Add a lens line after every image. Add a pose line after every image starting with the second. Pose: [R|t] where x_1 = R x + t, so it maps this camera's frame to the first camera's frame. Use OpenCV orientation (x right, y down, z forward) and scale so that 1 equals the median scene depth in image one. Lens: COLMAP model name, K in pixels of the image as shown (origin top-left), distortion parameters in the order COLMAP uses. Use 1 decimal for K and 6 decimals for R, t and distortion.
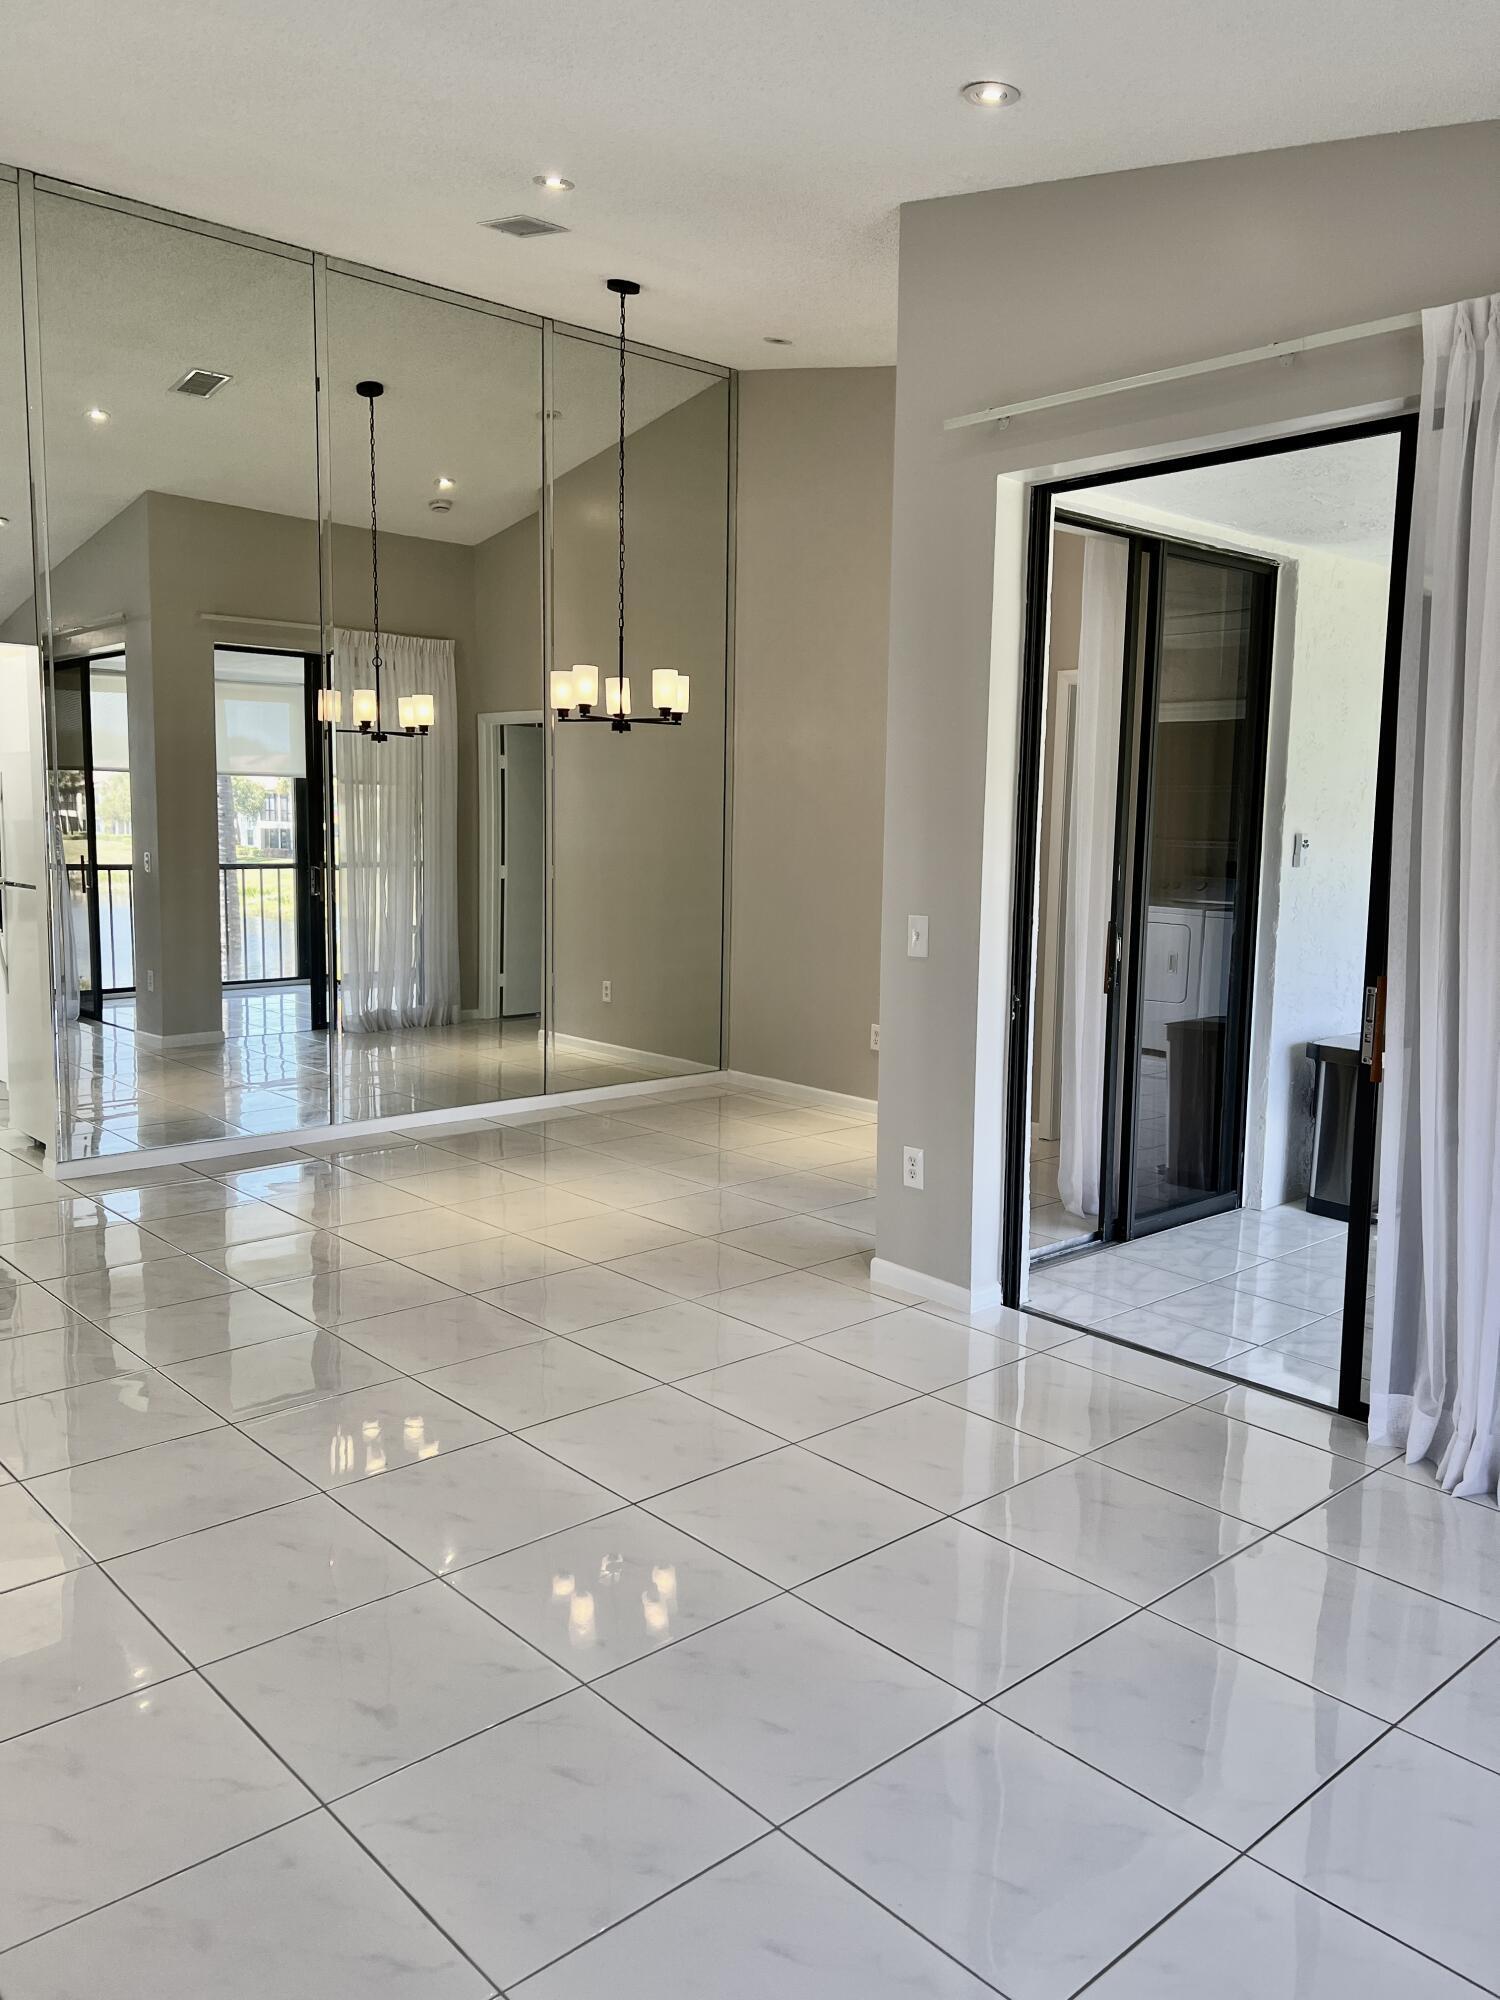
lens RADIAL K [[1508.5, 0, 750.7], [0, 1508.5, 1001.8], [0, 0, 1]] dist [0.002117, -0.001255]
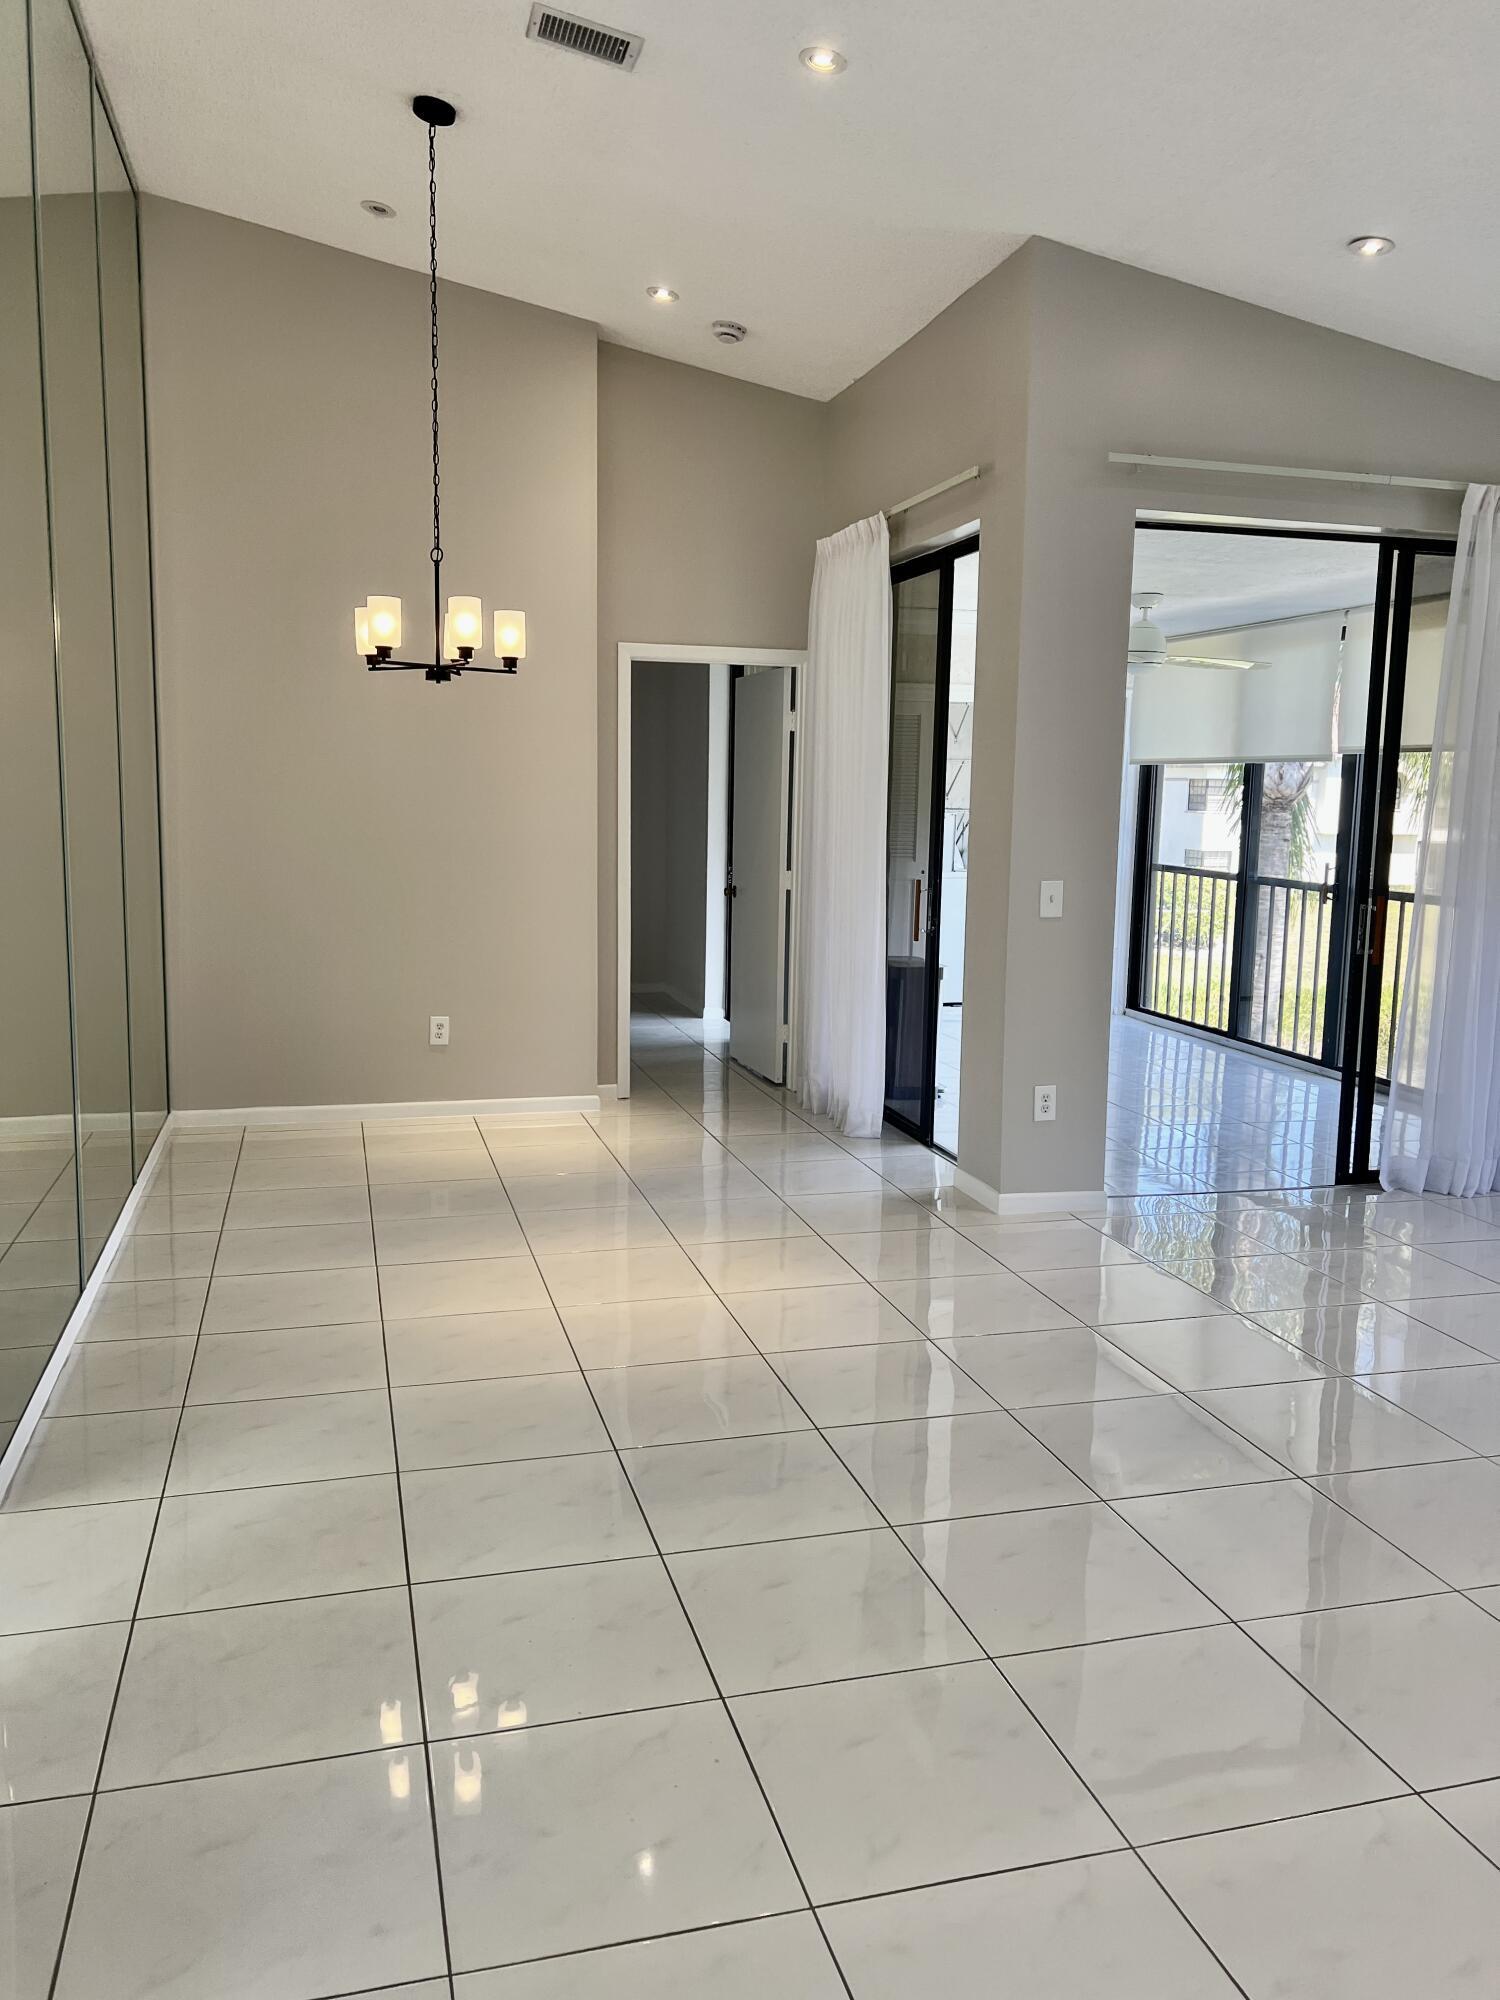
lens RADIAL K [[1508.5, 0, 746.8], [0, 1508.5, 997.4], [0, 0, 1]] dist [0.002117, -0.001255]
pose [[0.456639, -0.130329, 0.880054, -0.985500], [0.101093, 0.990406, 0.094217, -0.098798], [-0.883890, 0.045944, 0.465433, 0.667521]]
